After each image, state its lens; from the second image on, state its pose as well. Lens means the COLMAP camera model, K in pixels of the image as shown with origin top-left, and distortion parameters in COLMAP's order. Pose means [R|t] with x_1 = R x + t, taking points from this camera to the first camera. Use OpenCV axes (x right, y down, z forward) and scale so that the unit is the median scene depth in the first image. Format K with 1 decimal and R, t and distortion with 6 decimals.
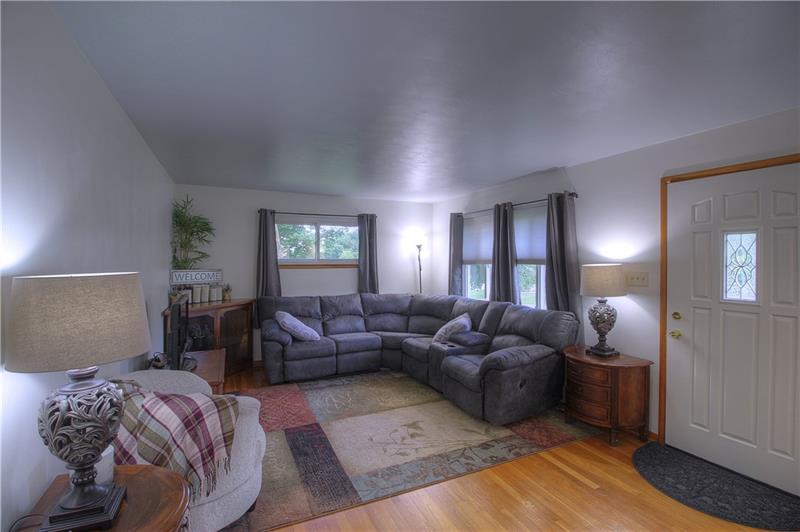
lens RADIAL K [[368.1, 0, 402.2], [0, 368.1, 261.7], [0, 0, 1]] dist [-0.005489, -0.006569]
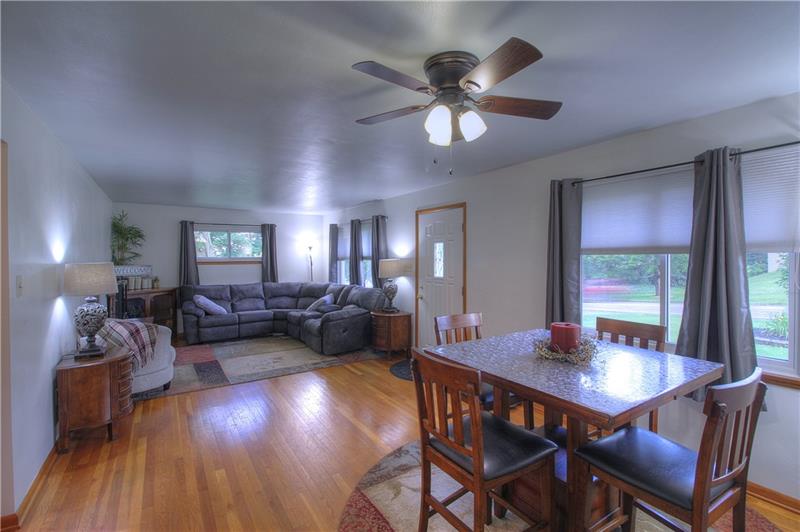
lens RADIAL K [[368.1, 0, 410.8], [0, 368.1, 261.6], [0, 0, 1]] dist [-0.005489, -0.006569]
pose [[0.988226, -0.007069, 0.152837, 0.279566], [0.006314, 0.999965, 0.005425, 0.006223], [-0.152870, -0.004396, 0.988237, -0.542722]]
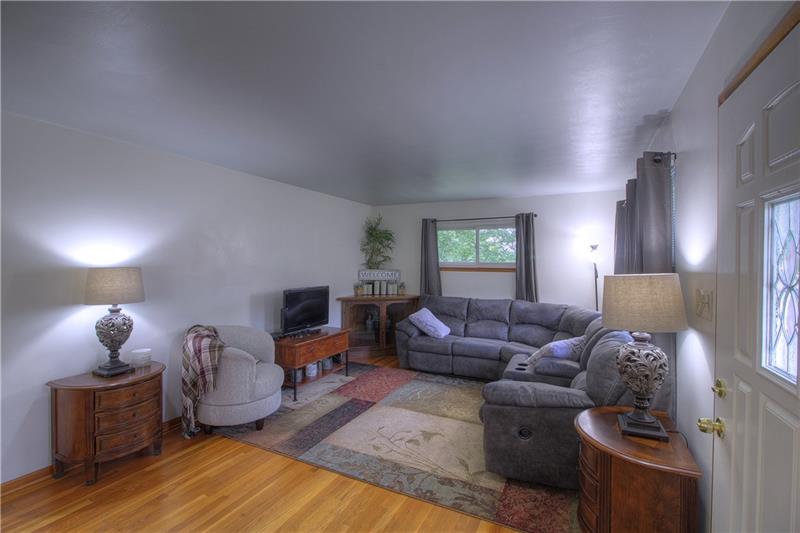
lens RADIAL K [[368.1, 0, 408.1], [0, 368.1, 263.5], [0, 0, 1]] dist [-0.005489, -0.006569]
pose [[0.625611, 0.008017, -0.780094, 0.568242], [-0.012344, 0.999924, 0.000377, -0.002826], [0.780038, 0.009393, 0.625662, 0.267814]]
